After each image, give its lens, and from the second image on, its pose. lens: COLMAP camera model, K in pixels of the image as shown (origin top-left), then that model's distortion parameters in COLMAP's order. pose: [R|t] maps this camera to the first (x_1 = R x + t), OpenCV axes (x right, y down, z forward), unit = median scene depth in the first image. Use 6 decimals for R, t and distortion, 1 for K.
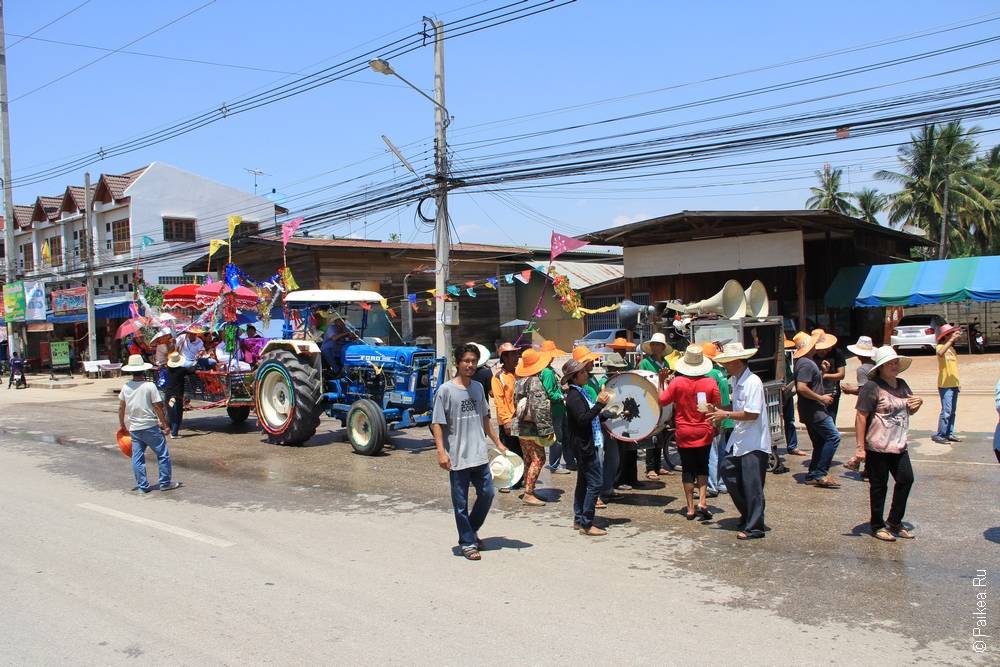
lens RADIAL K [[846.4, 0, 503.5], [0, 846.4, 329.4], [0, 0, 1]] dist [-0.088732, 0.012836]
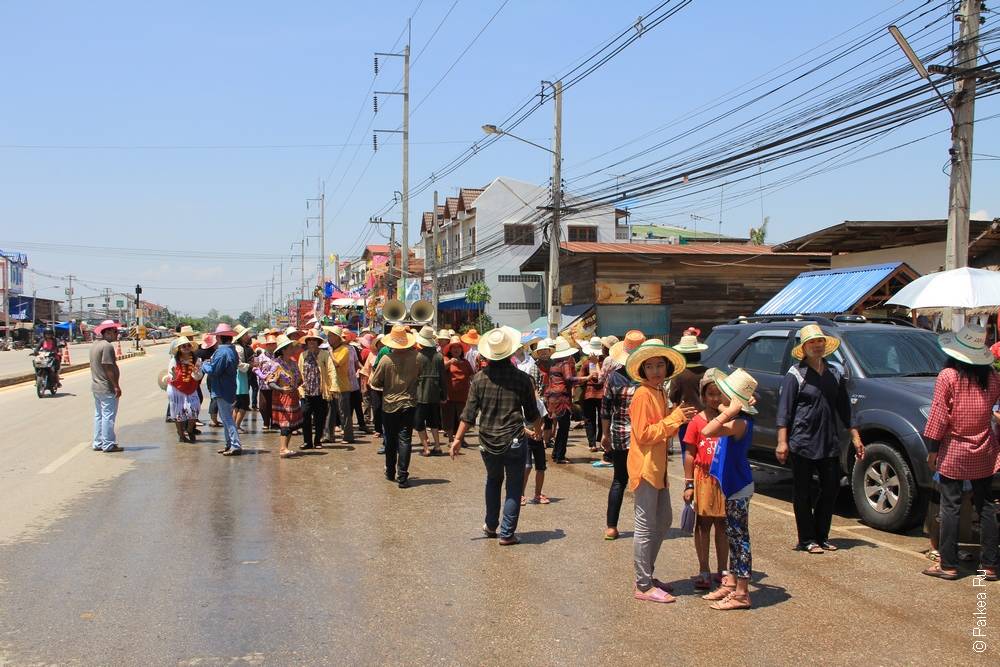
lens RADIAL K [[1015.1, 0, 496.1], [0, 1015.1, 331.3], [0, 0, 1]] dist [0.003138, 0.000000]
pose [[0.810721, 0.045247, -0.583682, 0.426621], [-0.043553, 0.998907, 0.016941, -0.008493], [0.583811, 0.011686, 0.811805, -0.165893]]
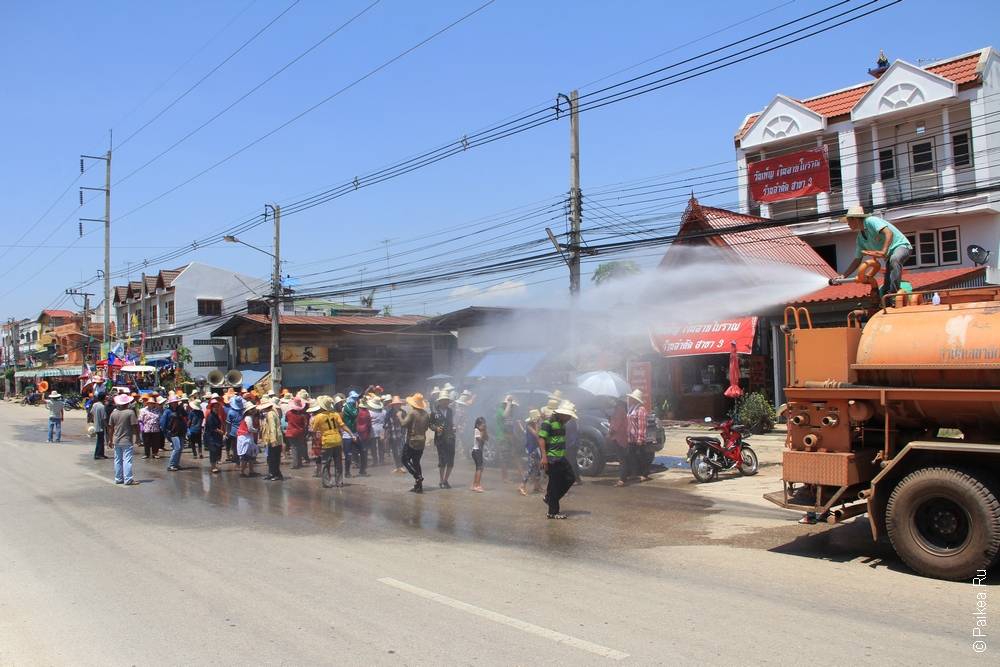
lens RADIAL K [[846.4, 0, 498.6], [0, 846.4, 331.2], [0, 0, 1]] dist [-0.088732, 0.012836]
pose [[0.980772, 0.011496, -0.194818, 0.408108], [-0.021794, 0.998471, -0.050798, -0.014963], [0.193936, 0.054067, 0.979523, -0.350051]]
